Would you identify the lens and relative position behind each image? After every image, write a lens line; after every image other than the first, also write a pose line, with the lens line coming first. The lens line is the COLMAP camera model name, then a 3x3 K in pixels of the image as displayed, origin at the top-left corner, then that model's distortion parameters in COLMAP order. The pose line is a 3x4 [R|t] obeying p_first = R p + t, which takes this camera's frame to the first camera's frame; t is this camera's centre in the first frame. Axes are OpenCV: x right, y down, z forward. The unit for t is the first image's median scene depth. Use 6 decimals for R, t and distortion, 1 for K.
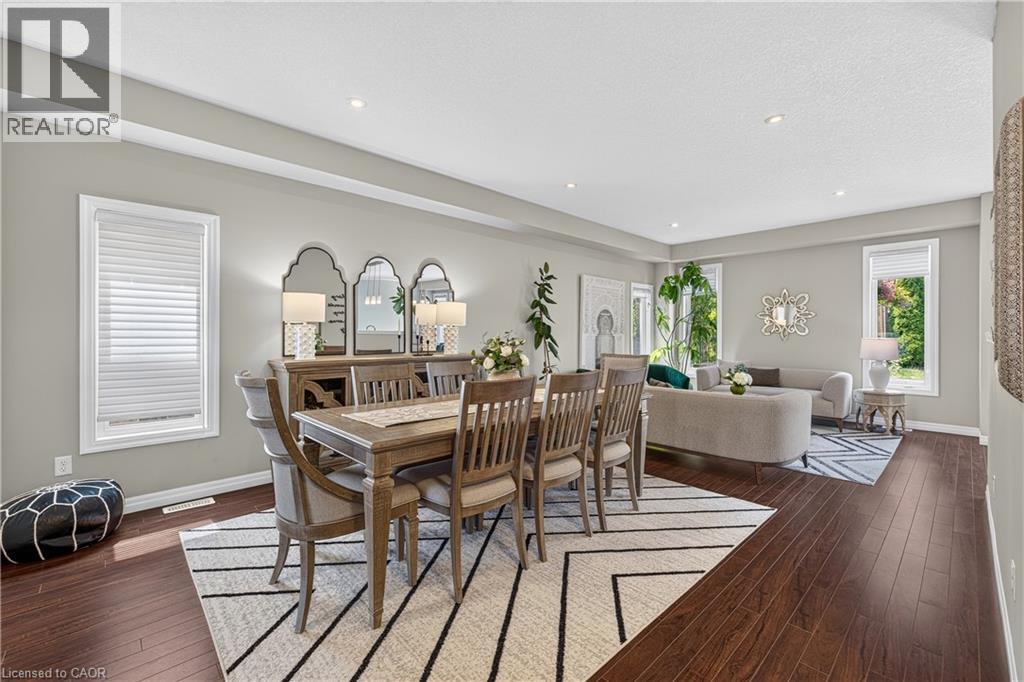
lens RADIAL K [[426.1, 0, 513.3], [0, 426.1, 337.0], [0, 0, 1]] dist [0.002566, -0.001046]
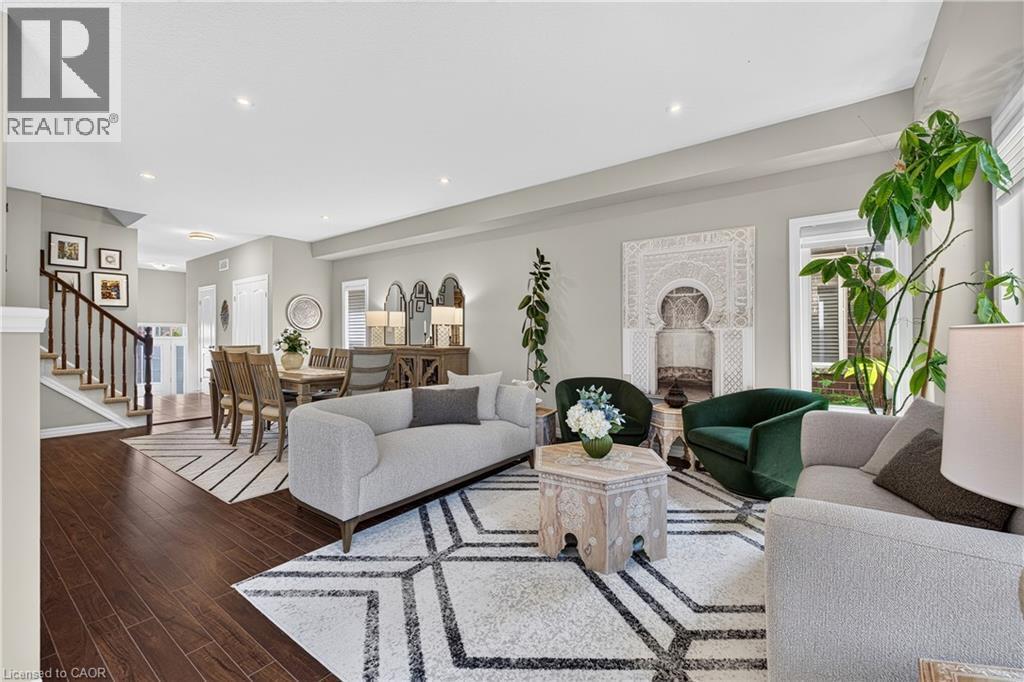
lens RADIAL K [[426.1, 0, 516.4], [0, 426.1, 335.7], [0, 0, 1]] dist [0.002566, -0.001046]
pose [[0.178646, -0.004783, -0.983902, 0.870617], [-0.002570, 0.999983, -0.005327, 0.009521], [0.983910, 0.003480, 0.178631, 0.751542]]
